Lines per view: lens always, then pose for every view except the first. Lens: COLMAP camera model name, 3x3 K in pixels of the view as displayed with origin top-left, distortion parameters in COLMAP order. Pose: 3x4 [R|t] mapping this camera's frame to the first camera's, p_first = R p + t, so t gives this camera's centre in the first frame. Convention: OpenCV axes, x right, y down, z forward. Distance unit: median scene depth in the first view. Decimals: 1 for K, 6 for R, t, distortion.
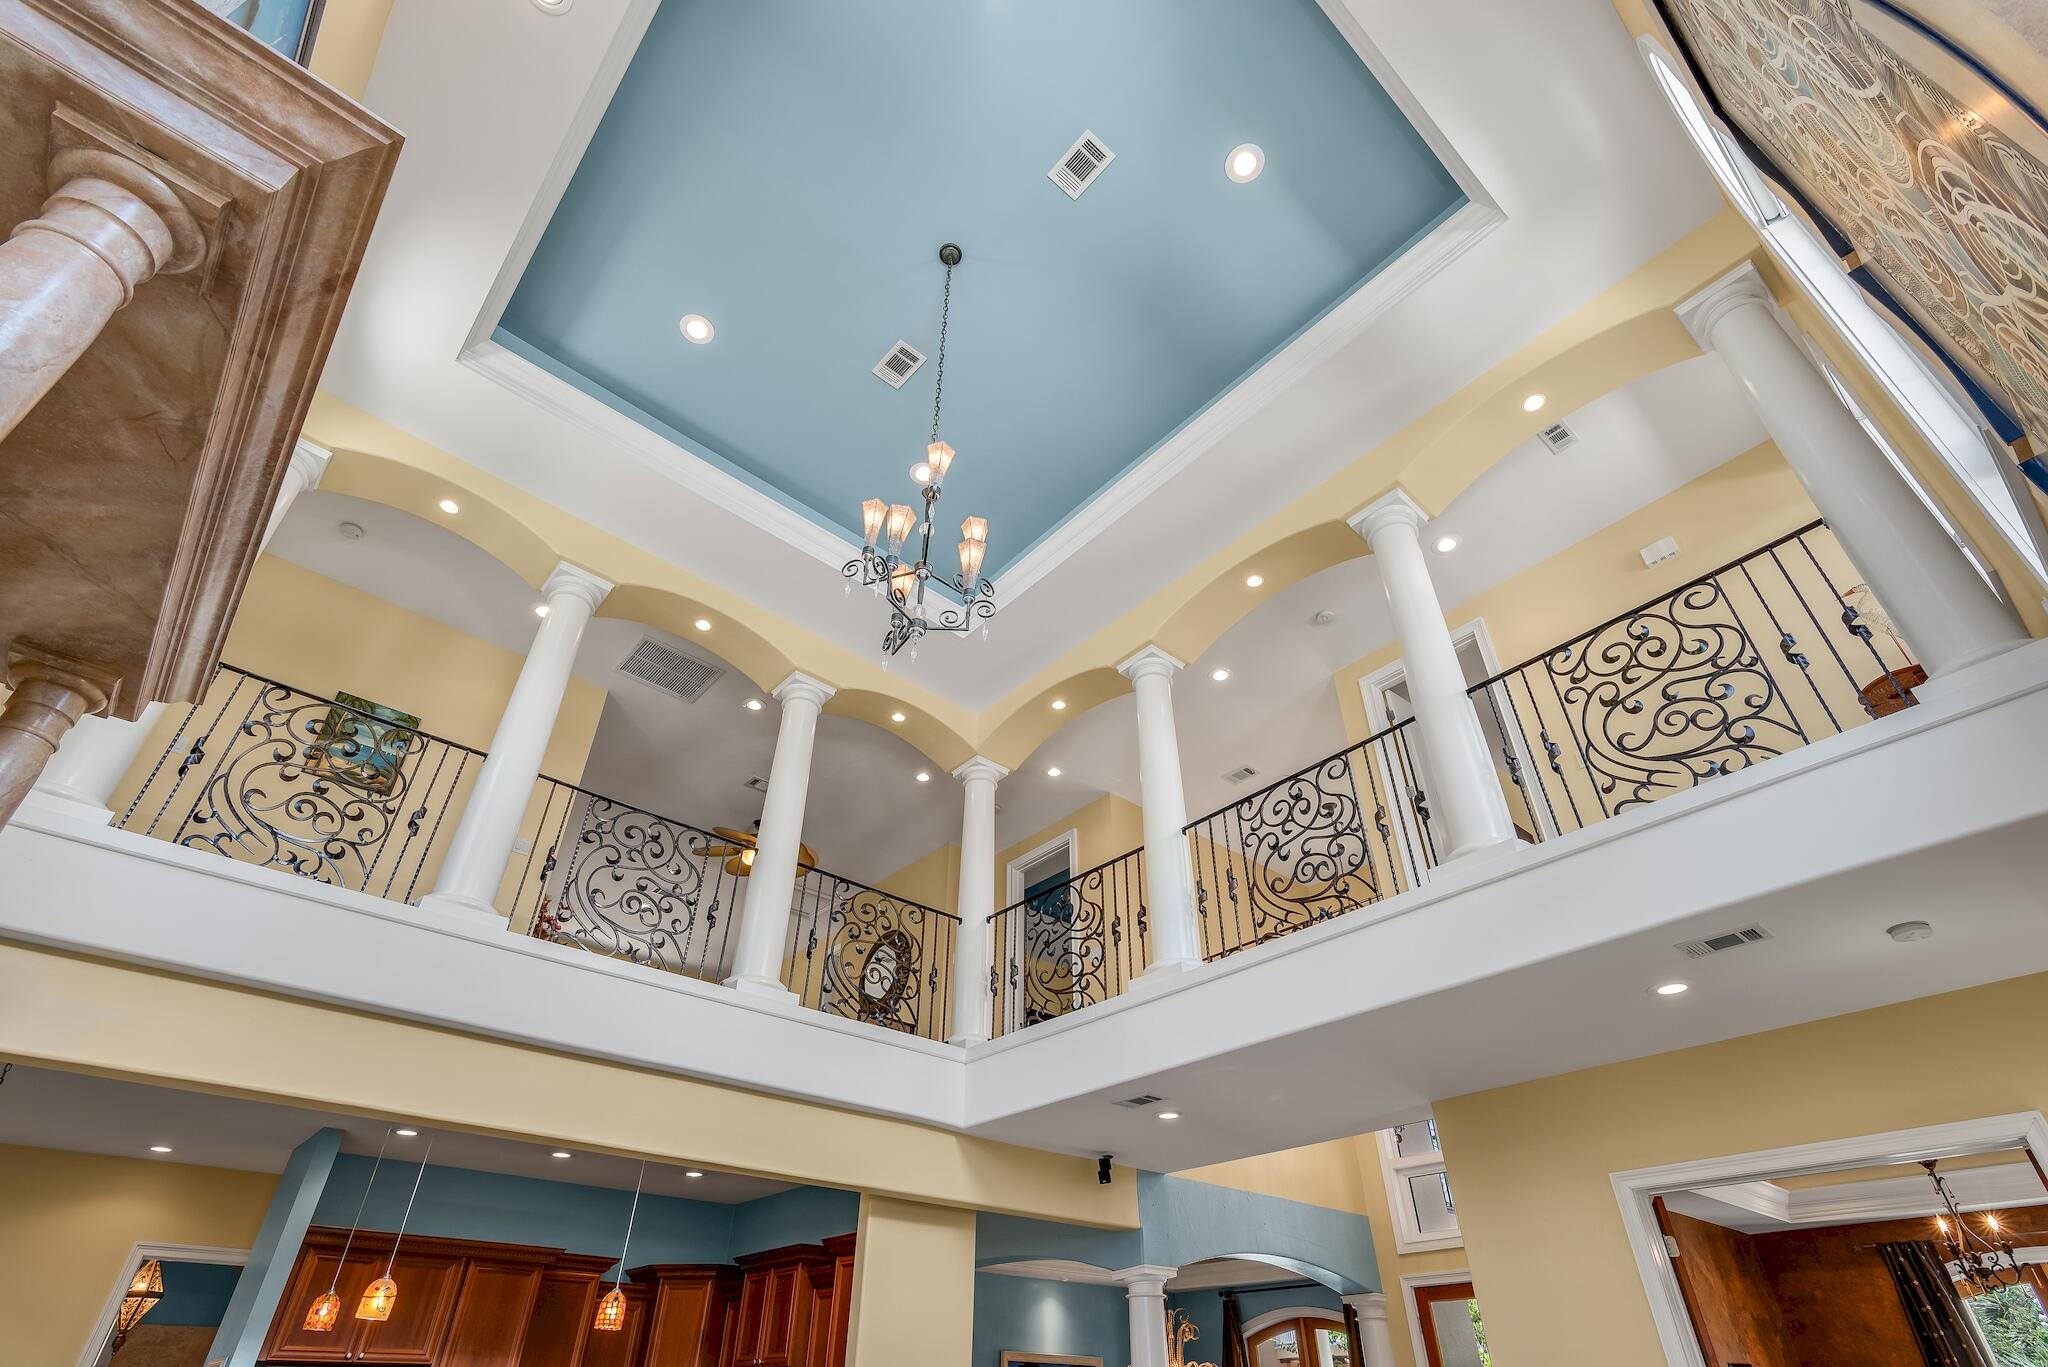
lens RADIAL K [[996.4, 0, 1016.8], [0, 996.4, 664.9], [0, 0, 1]] dist [0.005361, -0.001166]
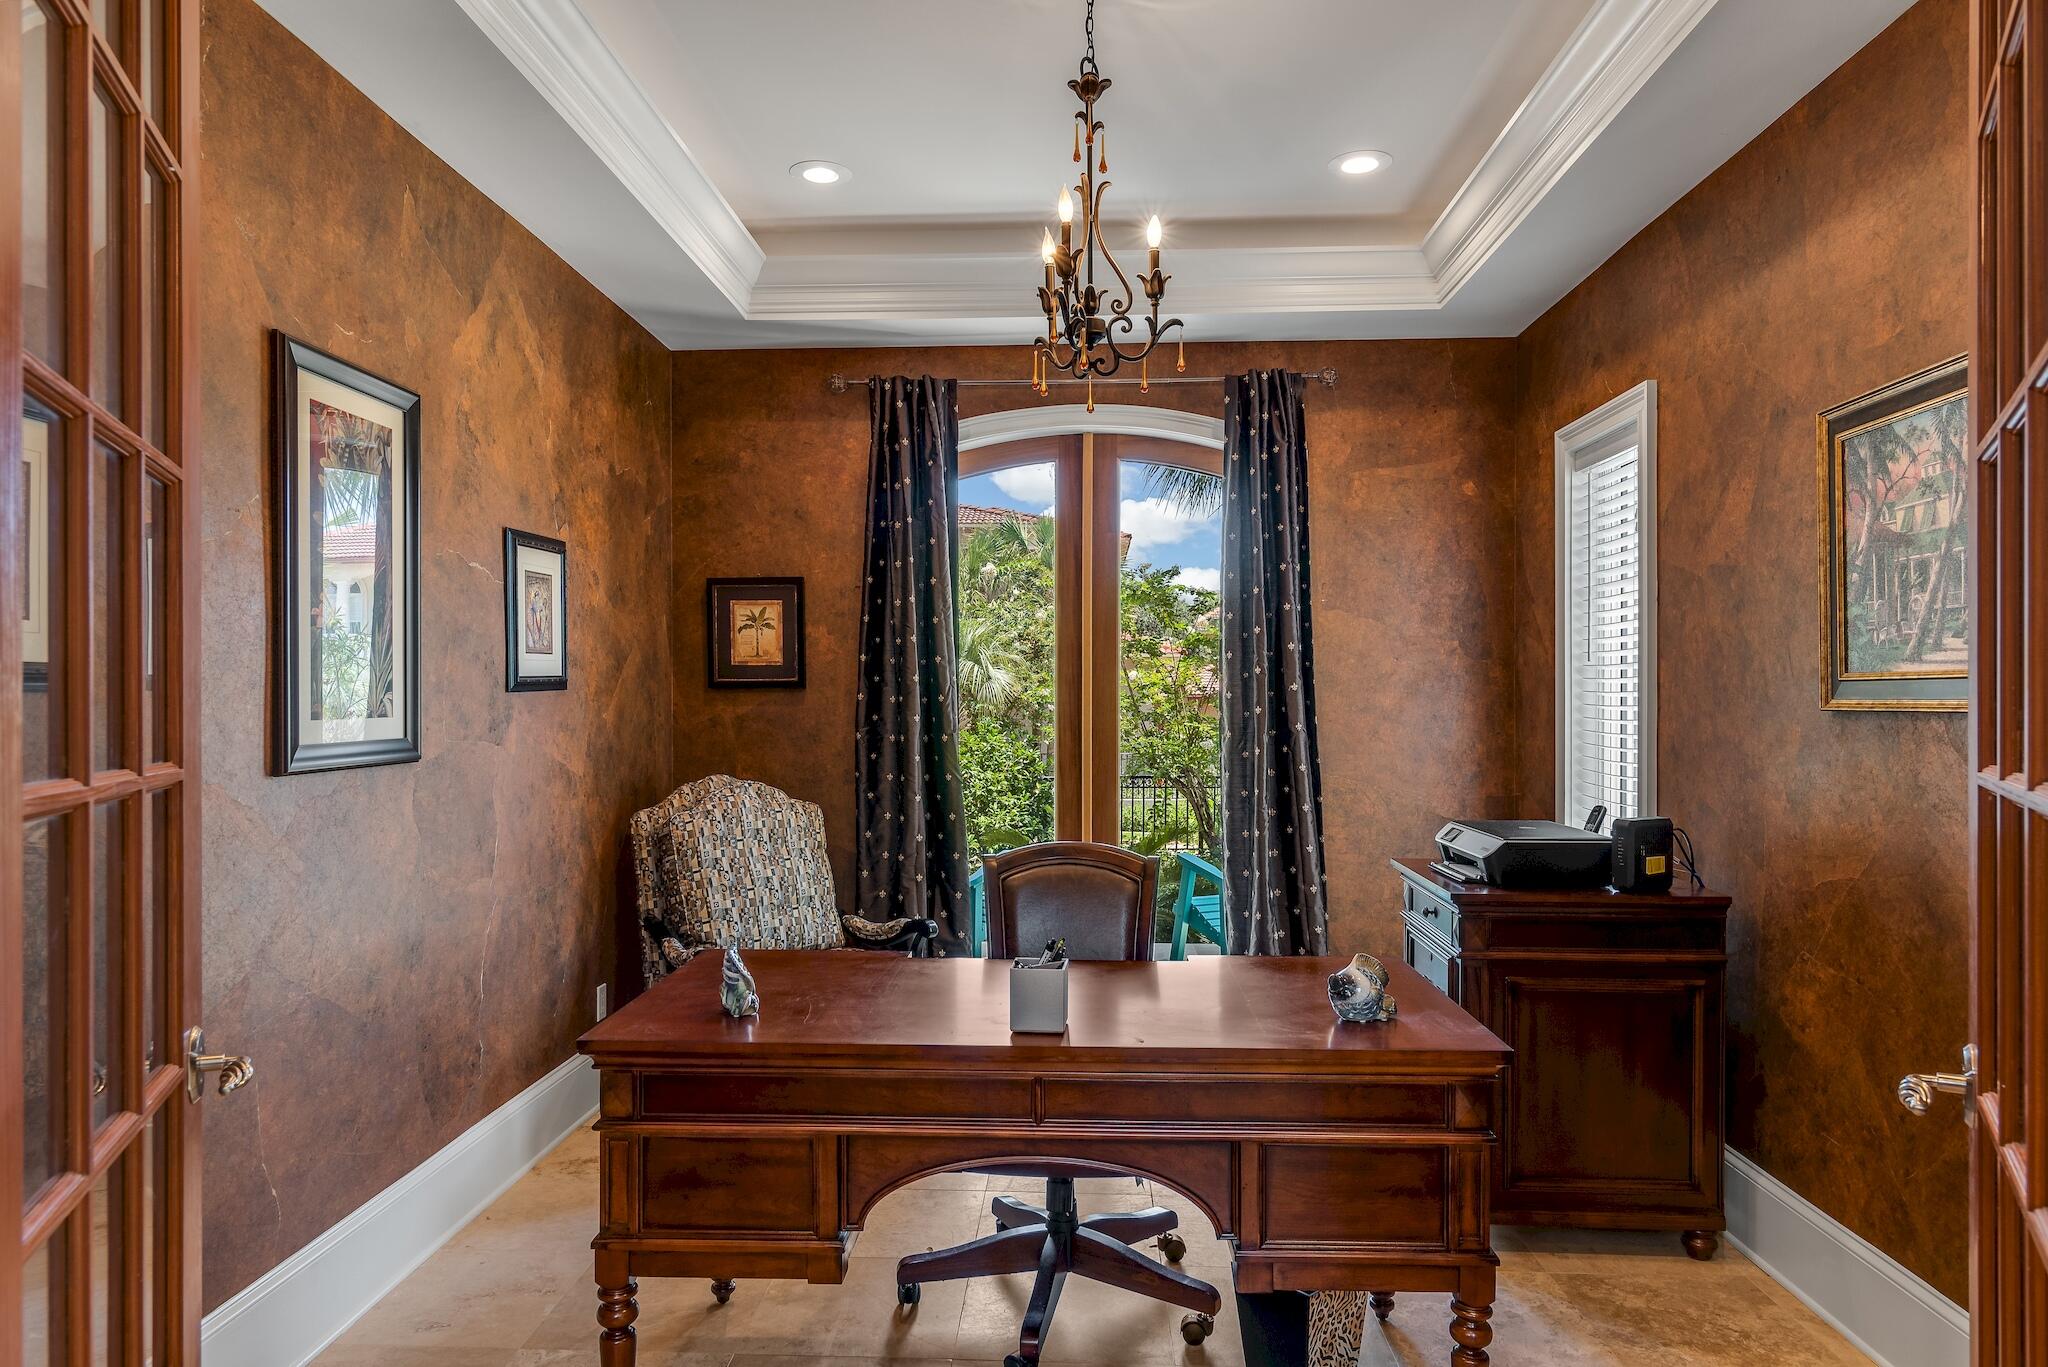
lens RADIAL K [[1252.6, 0, 1027.2], [0, 1252.6, 701.0], [0, 0, 1]] dist [-0.001369, -0.000091]
pose [[0.690618, -0.003355, 0.723212, 0.434836], [-0.428574, 0.803596, 0.412987, 0.403516], [-0.582556, -0.595166, 0.553540, 0.482543]]
